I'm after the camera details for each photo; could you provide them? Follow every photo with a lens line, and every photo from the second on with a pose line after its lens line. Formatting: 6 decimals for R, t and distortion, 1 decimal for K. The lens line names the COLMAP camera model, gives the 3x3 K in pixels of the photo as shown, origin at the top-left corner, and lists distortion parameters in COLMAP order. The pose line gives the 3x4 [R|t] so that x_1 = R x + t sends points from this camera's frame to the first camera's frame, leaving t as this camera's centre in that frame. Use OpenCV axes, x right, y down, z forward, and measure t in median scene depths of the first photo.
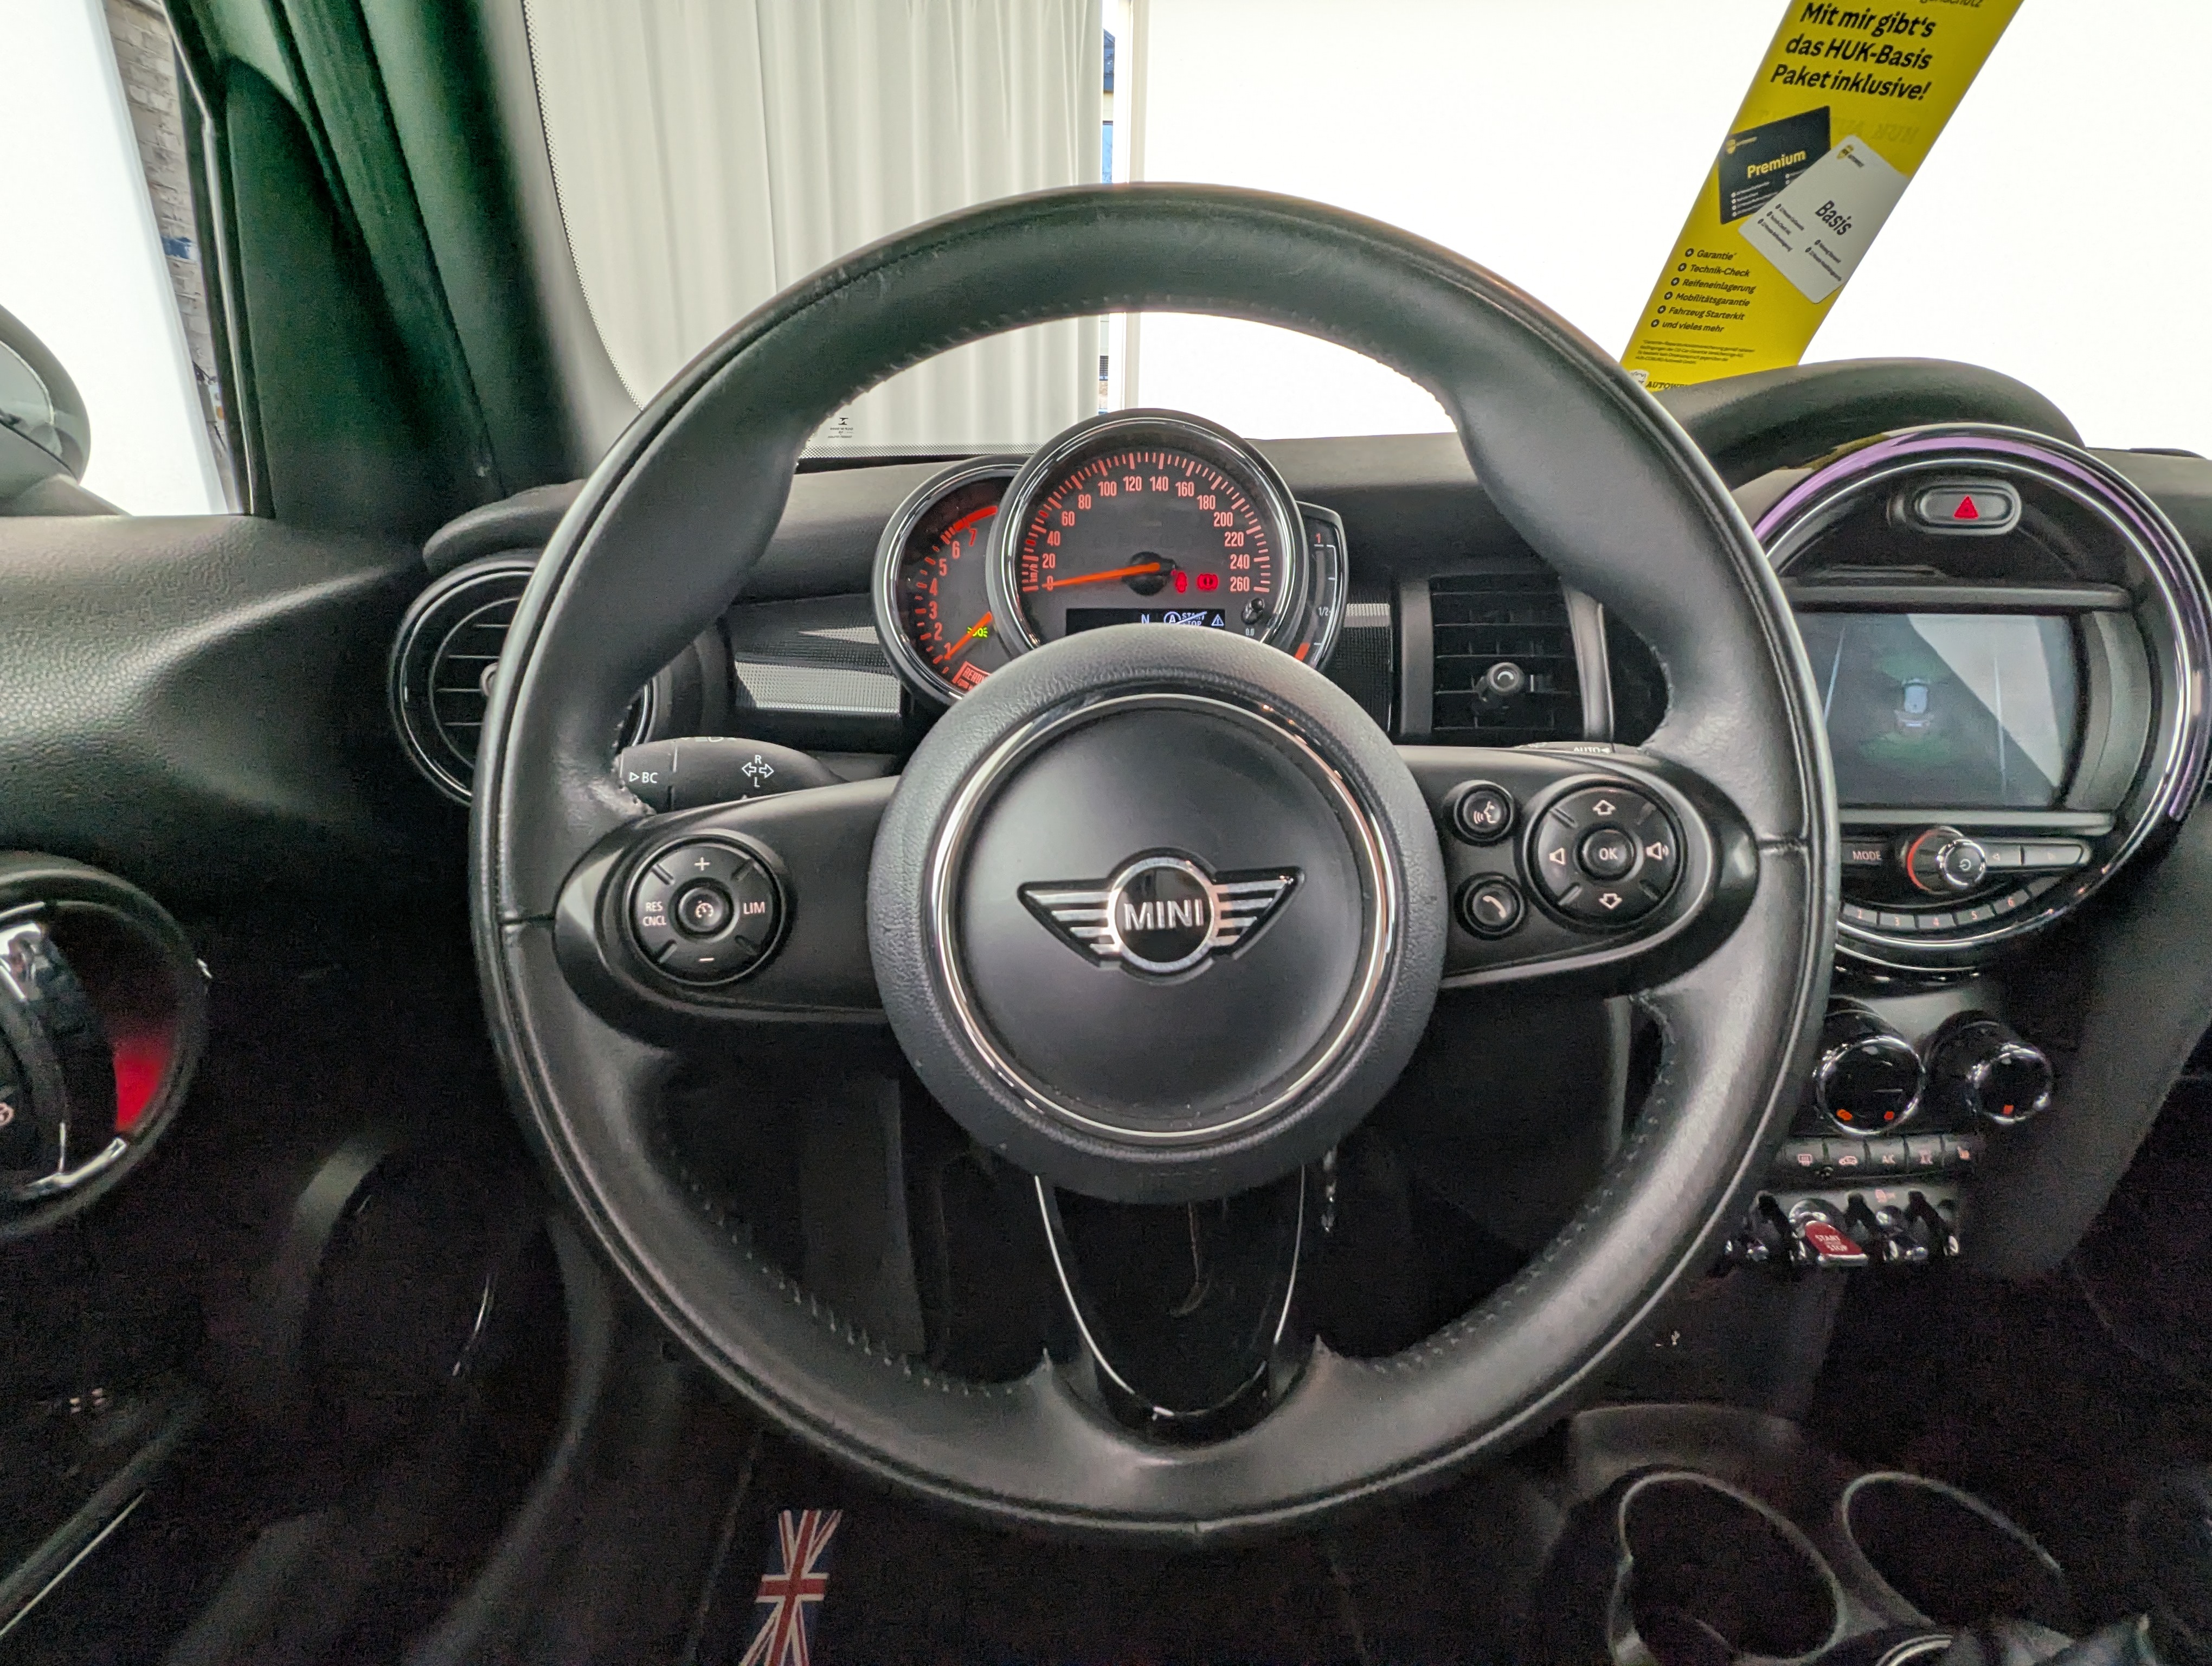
lens RADIAL K [[1044.8, 0, 1110.1], [0, 1044.8, 838.9], [0, 0, 1]] dist [-0.002621, 0.002816]
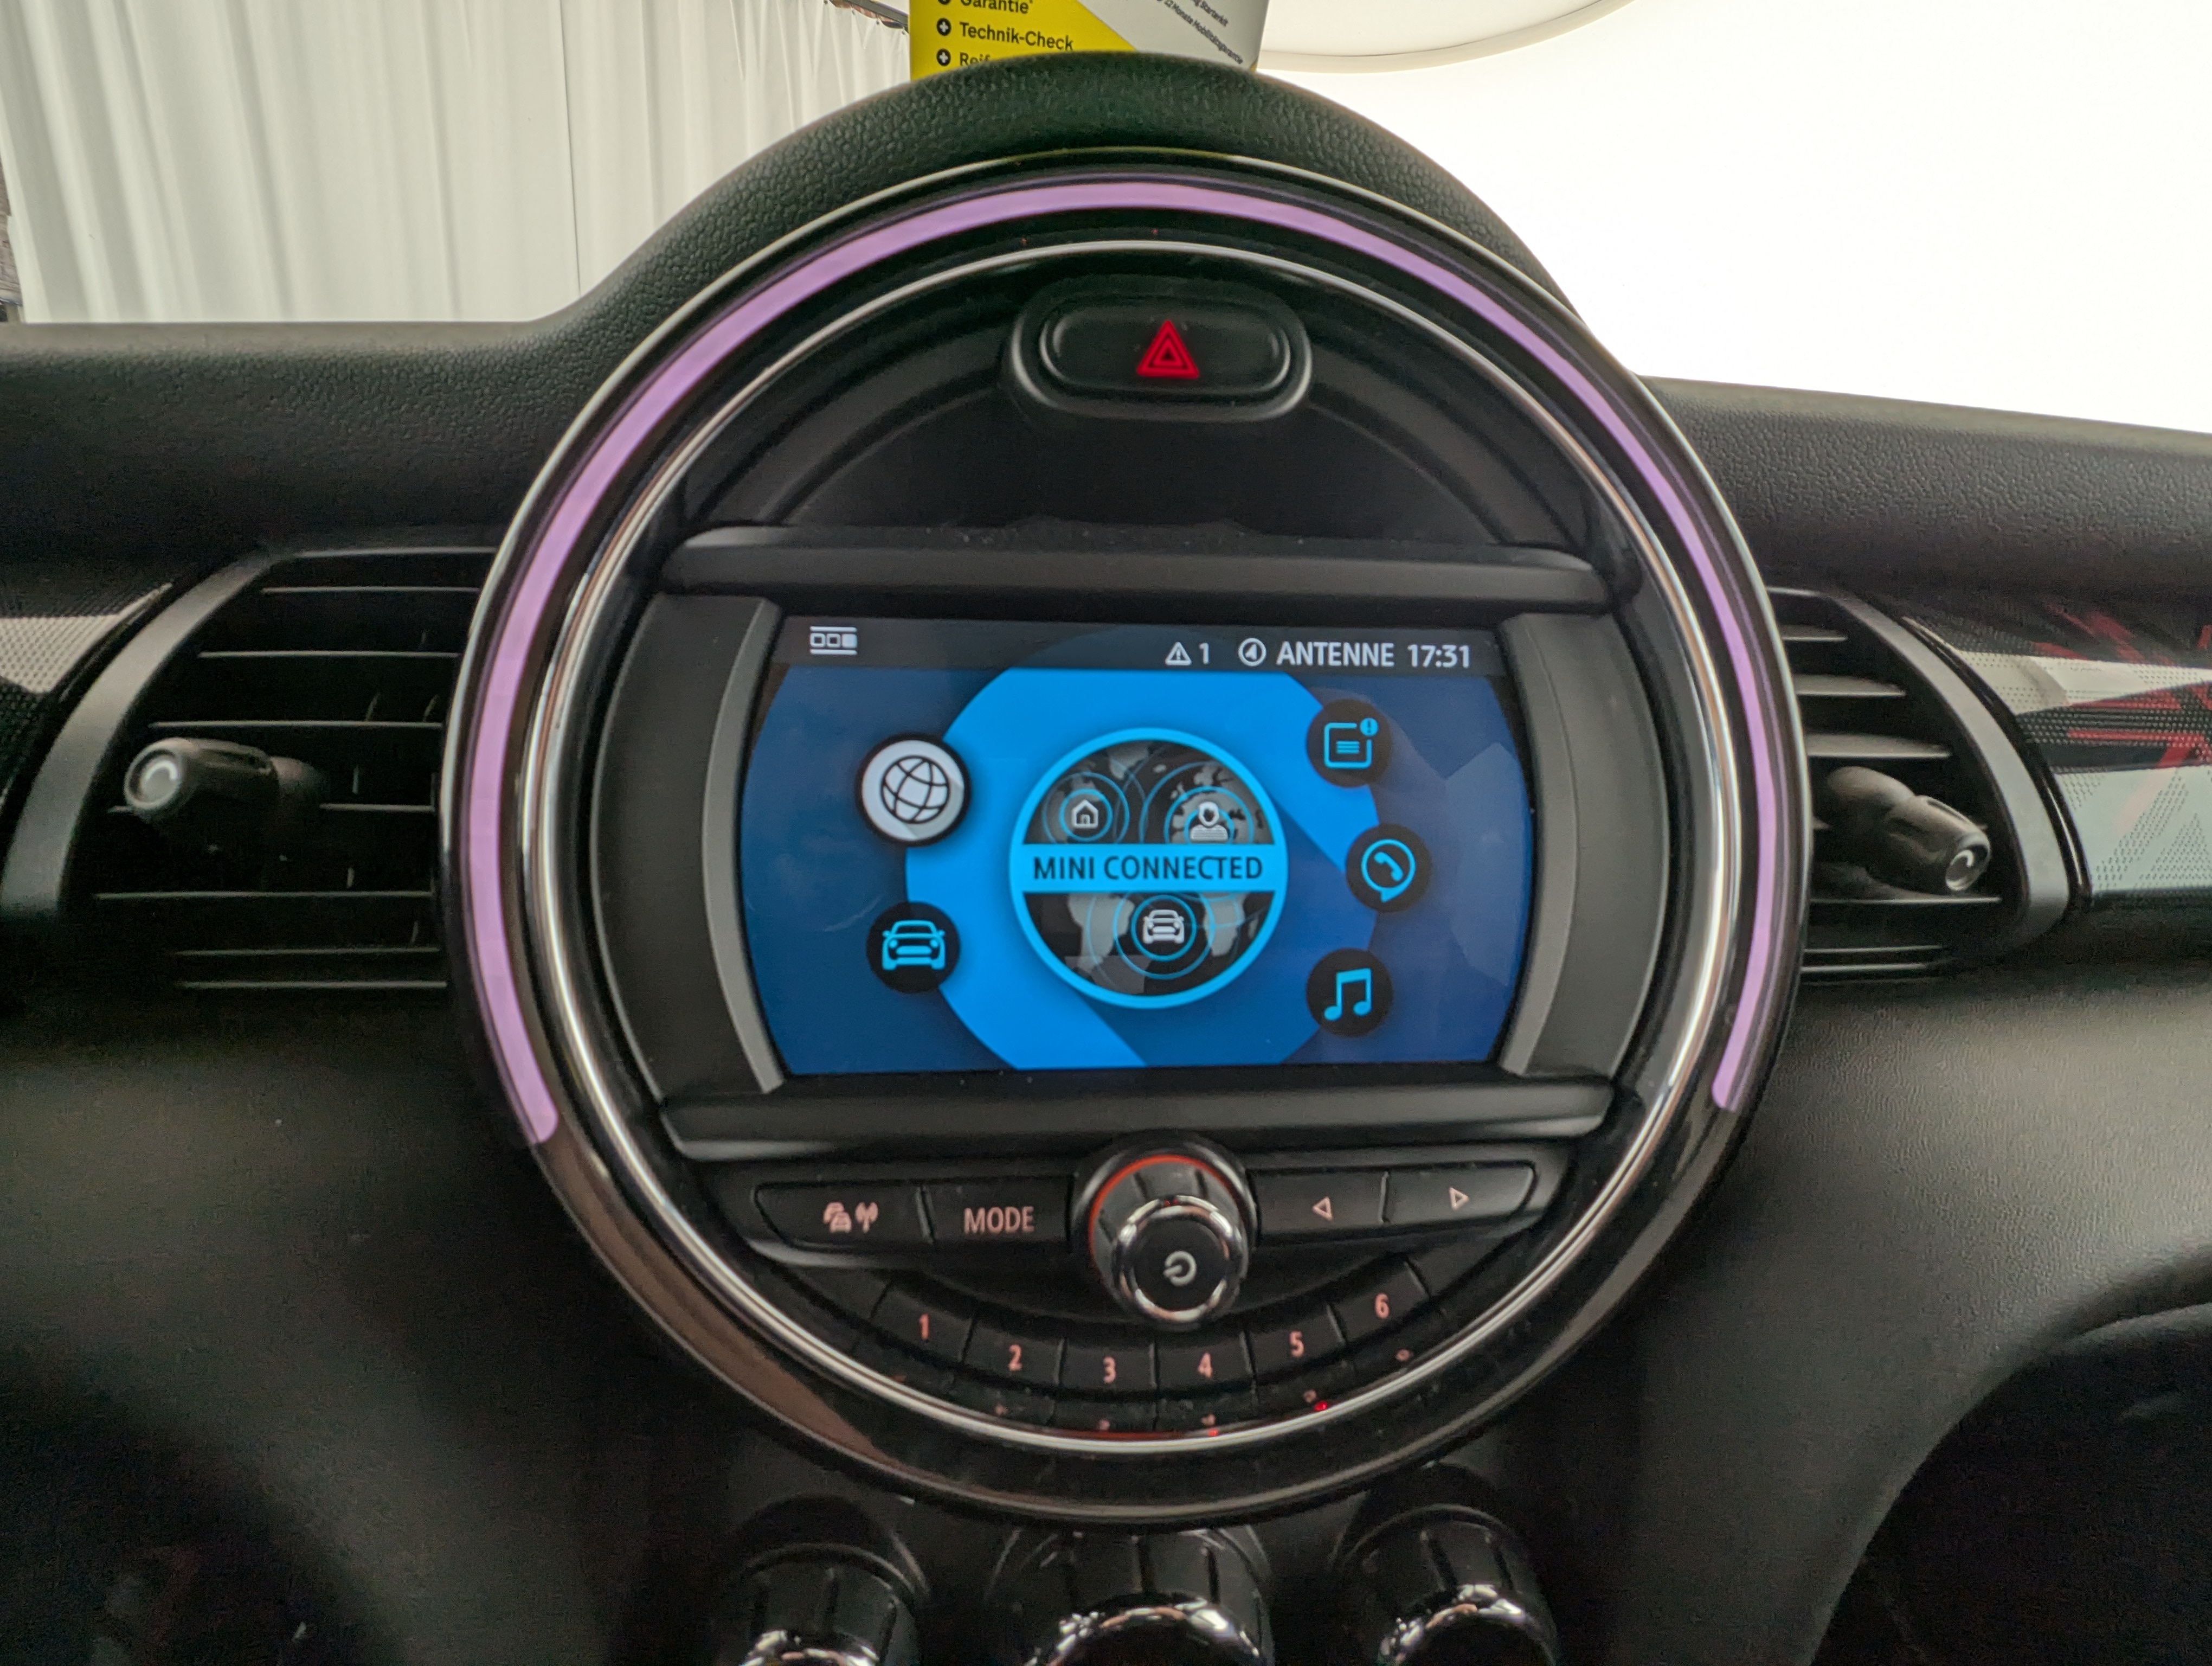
lens RADIAL K [[1044.8, 0, 1100.1], [0, 1044.8, 835.6], [0, 0, 1]] dist [-0.002621, 0.002816]
pose [[0.997138, -0.011140, 0.074780, 0.755447], [0.016290, 0.997510, -0.068619, -0.103384], [-0.073829, 0.069641, 0.994836, 0.609909]]
